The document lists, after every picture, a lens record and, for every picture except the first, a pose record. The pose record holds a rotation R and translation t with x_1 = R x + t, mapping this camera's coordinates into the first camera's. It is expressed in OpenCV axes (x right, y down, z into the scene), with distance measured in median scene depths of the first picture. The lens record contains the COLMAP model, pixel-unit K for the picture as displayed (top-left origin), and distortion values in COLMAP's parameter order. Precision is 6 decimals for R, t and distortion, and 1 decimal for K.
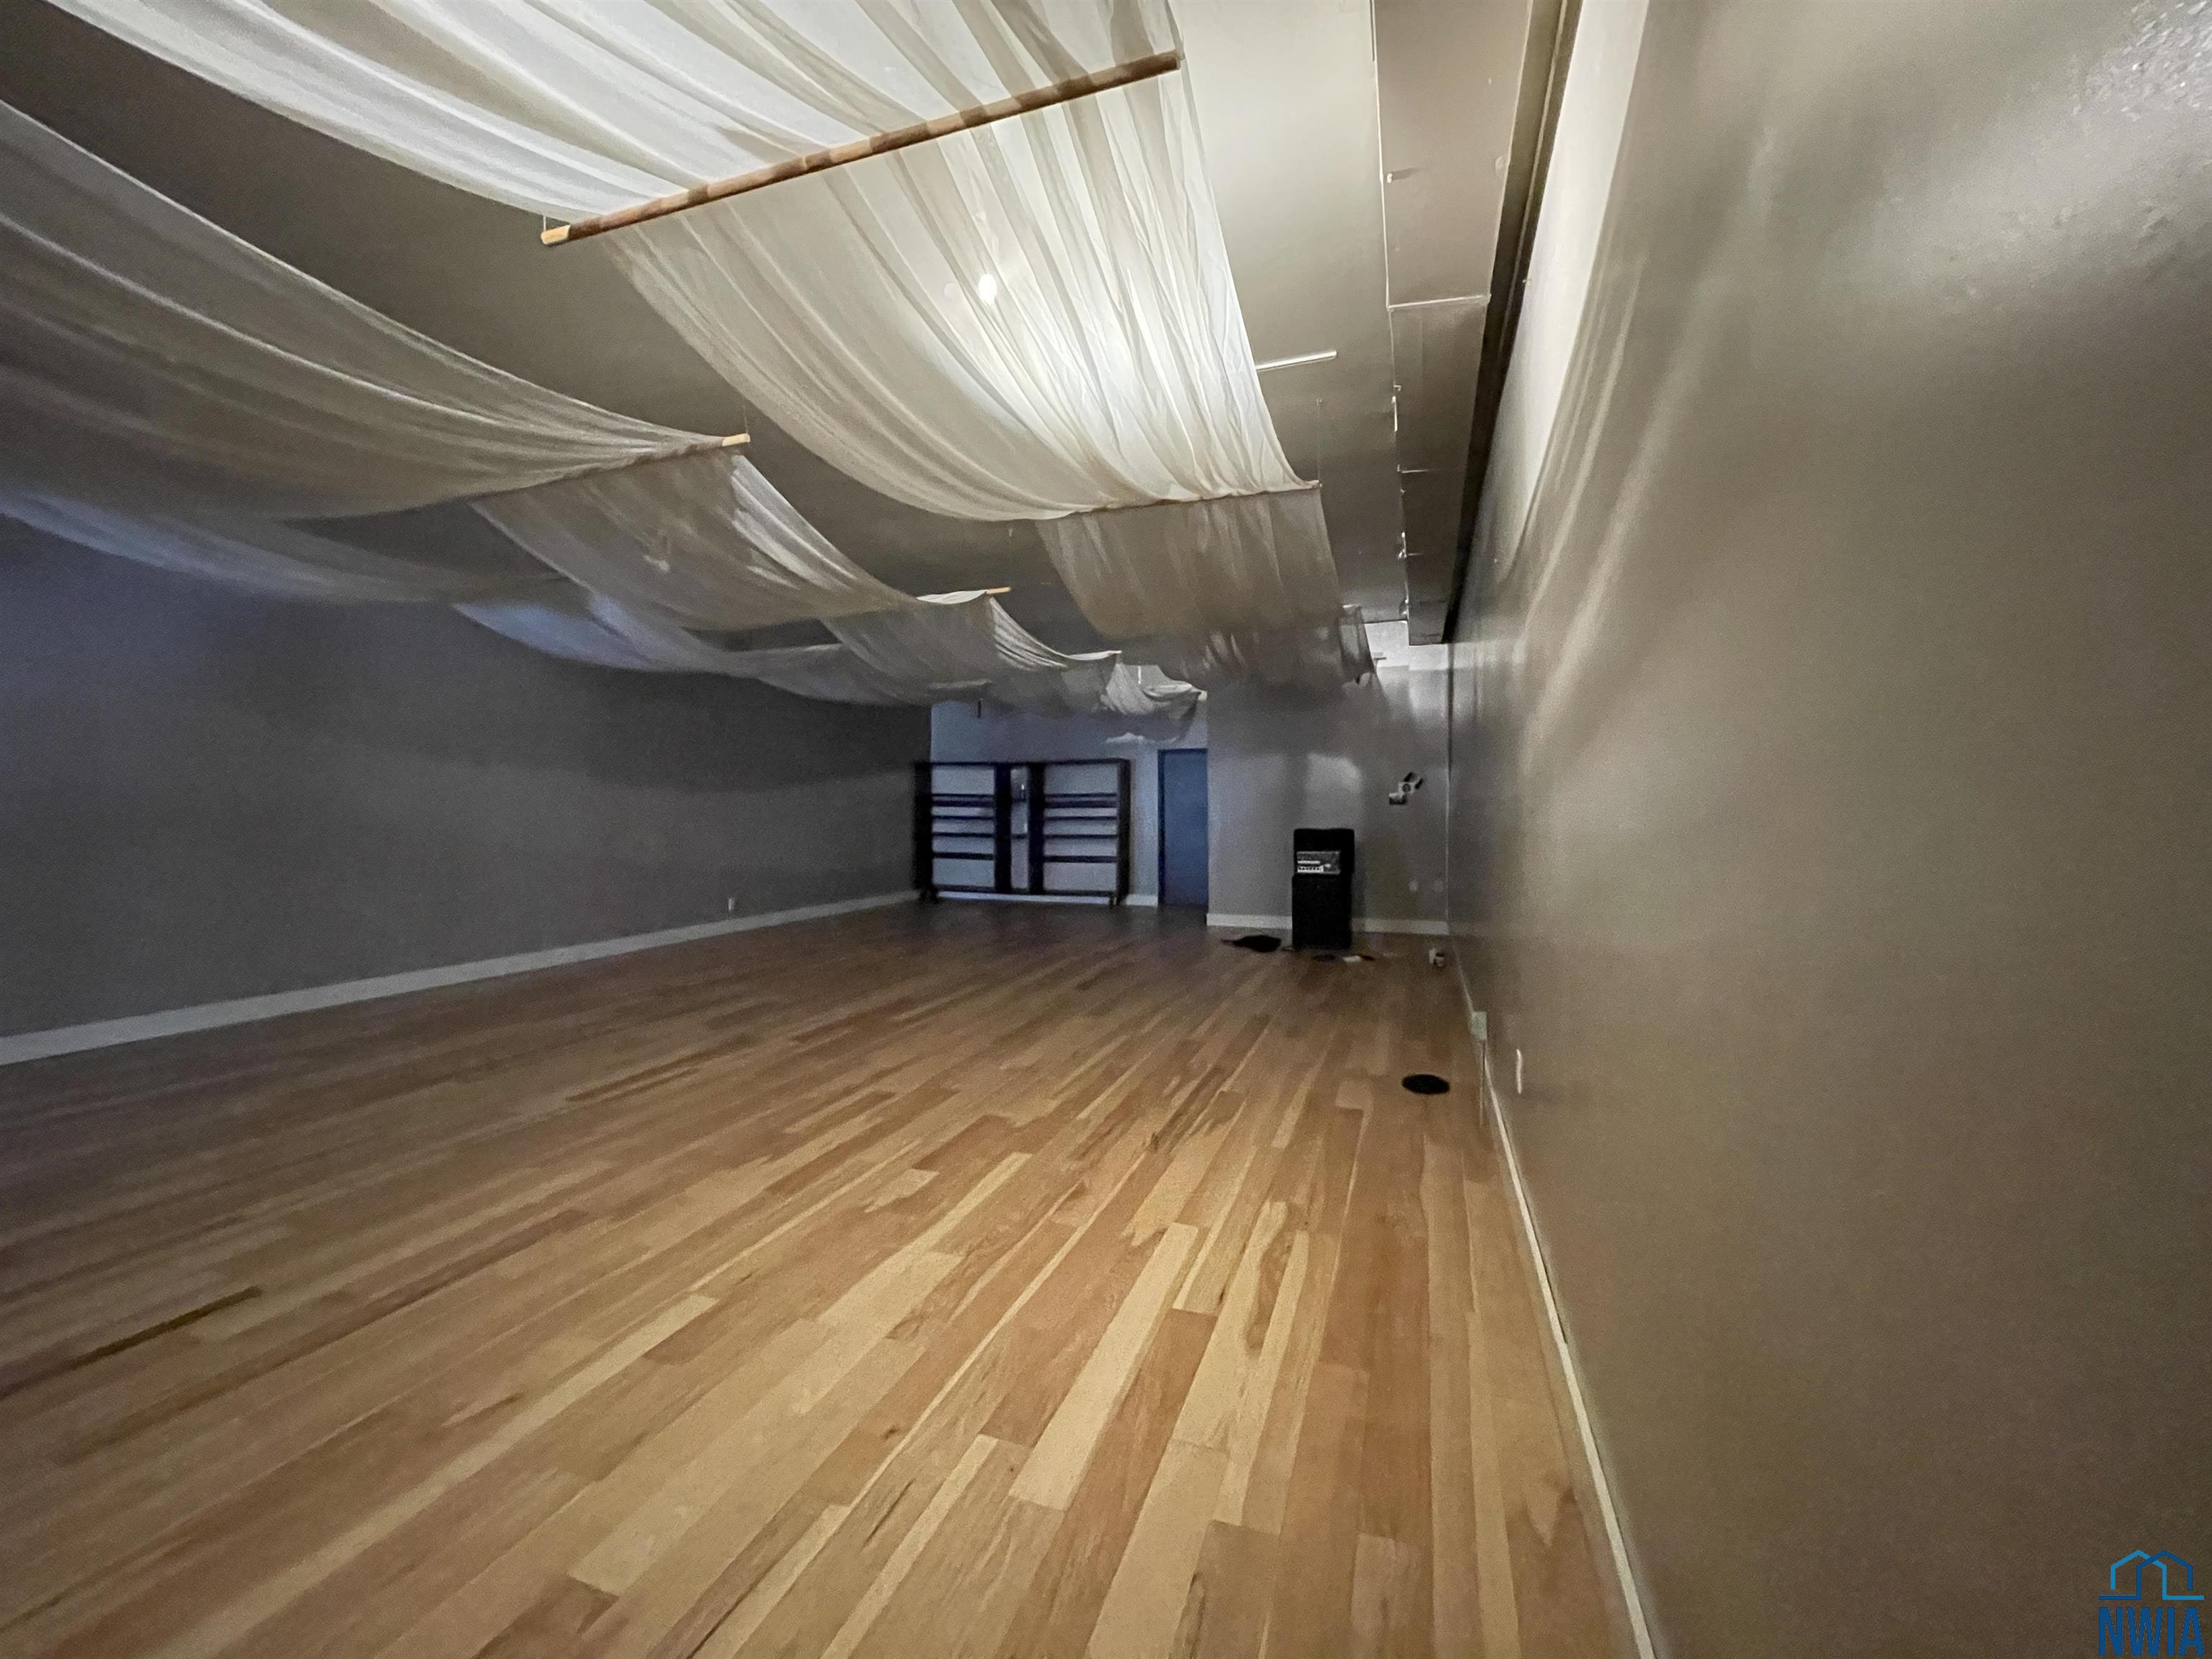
lens RADIAL K [[888.9, 0, 1091.2], [0, 888.9, 831.5], [0, 0, 1]] dist [-0.006225, -0.000214]
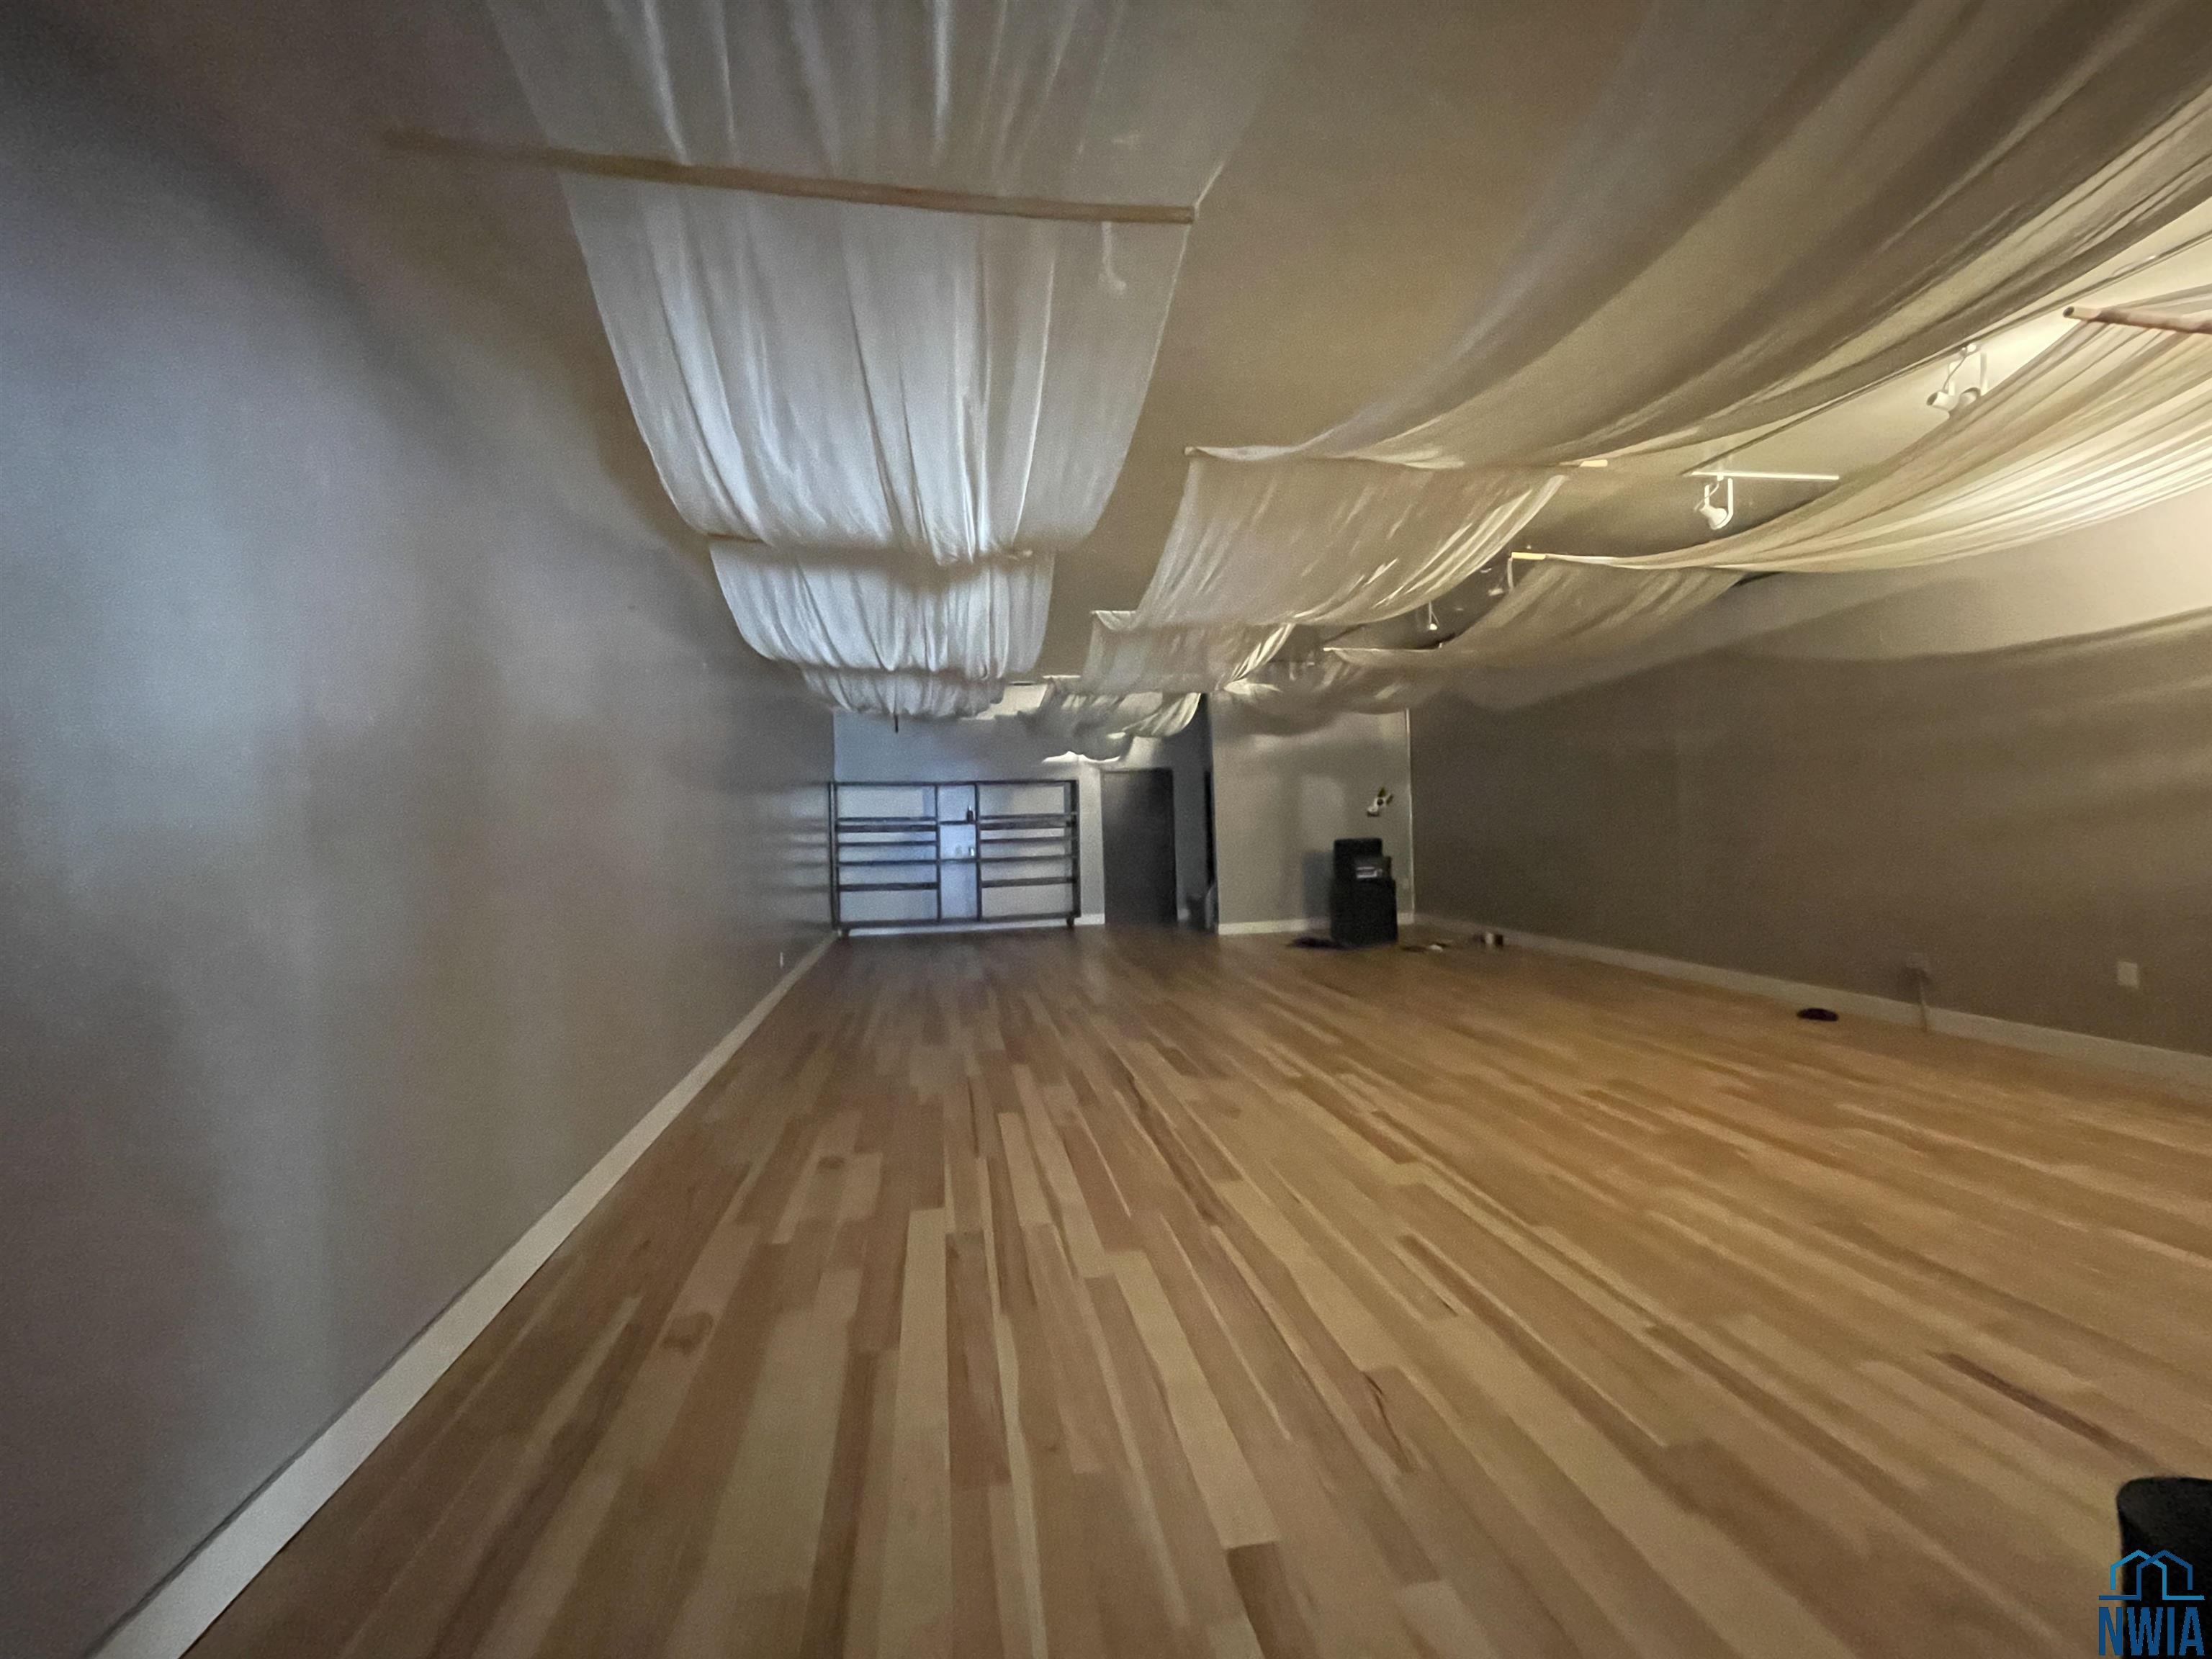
lens RADIAL K [[888.9, 0, 1096.6], [0, 888.9, 824.3], [0, 0, 1]] dist [-0.006225, -0.000214]
pose [[0.864105, -0.025748, 0.502653, -0.437700], [0.041266, 0.998953, -0.019770, -0.009469], [-0.501617, 0.037826, 0.864262, 0.128857]]
